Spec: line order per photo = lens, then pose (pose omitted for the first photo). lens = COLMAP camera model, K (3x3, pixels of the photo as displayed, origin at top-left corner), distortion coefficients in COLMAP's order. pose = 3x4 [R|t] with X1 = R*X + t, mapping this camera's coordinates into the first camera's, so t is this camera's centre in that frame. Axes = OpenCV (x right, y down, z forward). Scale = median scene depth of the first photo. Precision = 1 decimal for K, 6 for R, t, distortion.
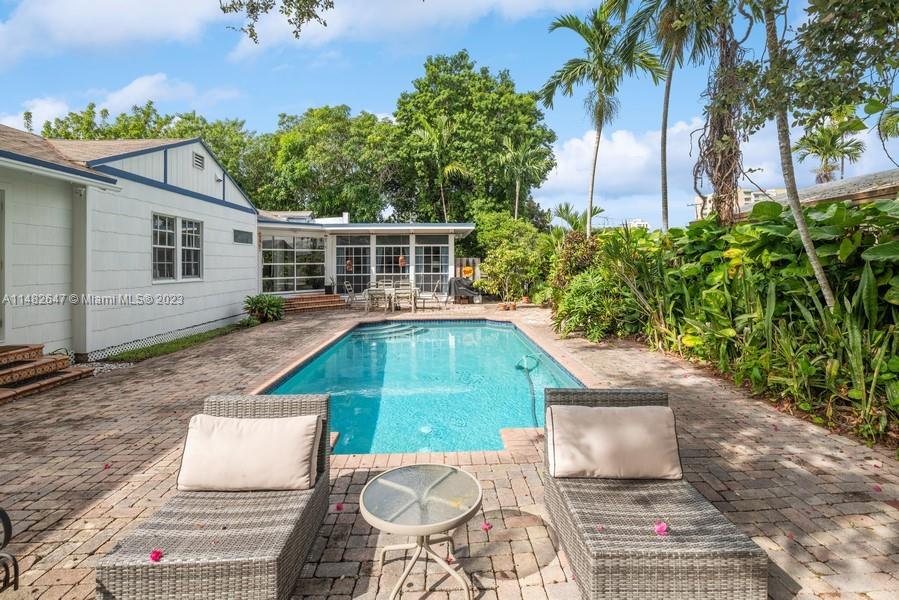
lens RADIAL K [[427.6, 0, 451.5], [0, 427.6, 257.1], [0, 0, 1]] dist [0.001695, 0.000521]
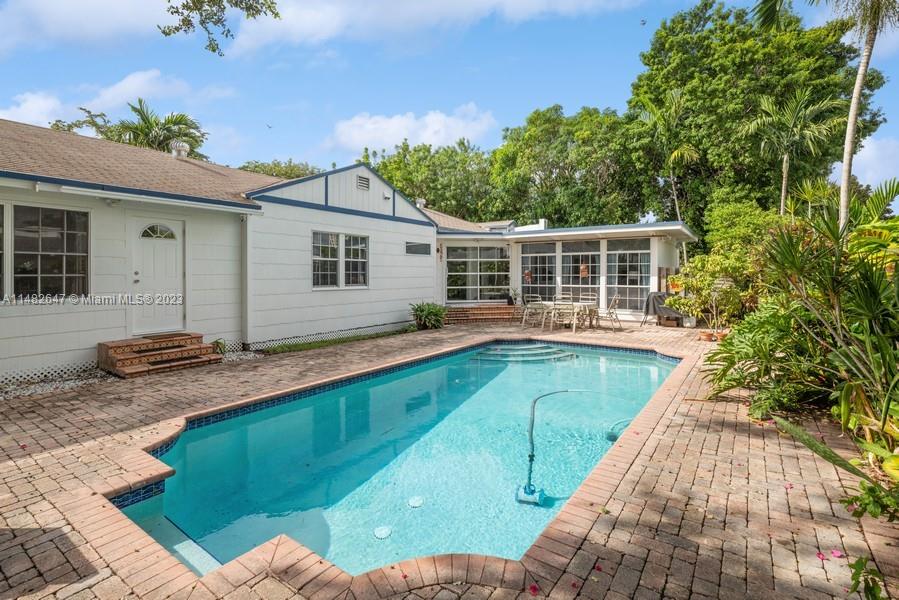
lens RADIAL K [[422.8, 0, 452.0], [0, 422.8, 272.8], [0, 0, 1]] dist [-0.000905, 0.000056]
pose [[0.801511, 0.005426, -0.597955, 0.181192], [0.005106, 0.999860, 0.015917, -0.002027], [0.597958, -0.015811, 0.801371, 0.163751]]
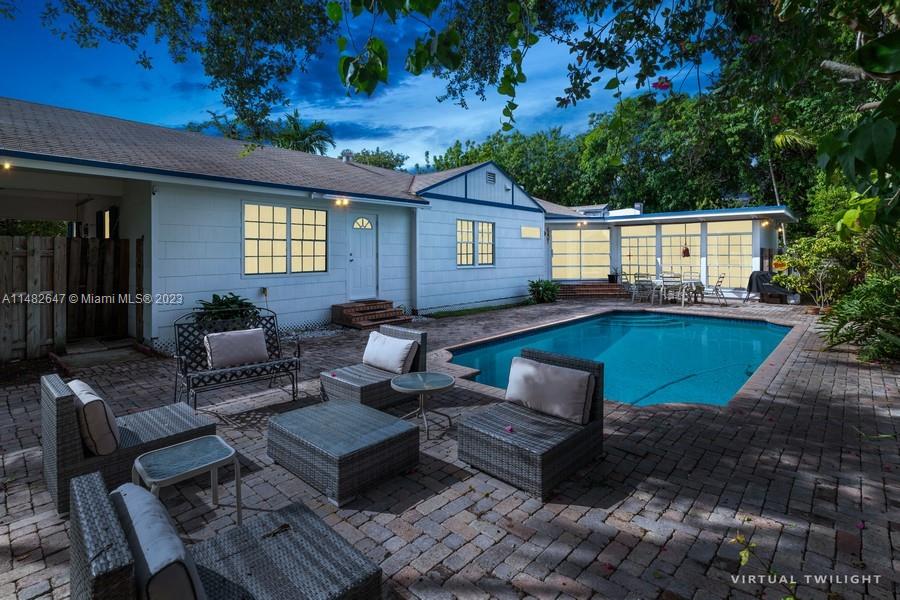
lens RADIAL K [[433.1, 0, 454.2], [0, 433.1, 249.8], [0, 0, 1]] dist [0.003588, 0.000324]
pose [[0.716684, -0.002126, -0.697395, 0.184439], [0.009151, 0.999938, 0.006356, -0.005882], [0.697338, -0.010937, 0.716659, -0.037156]]
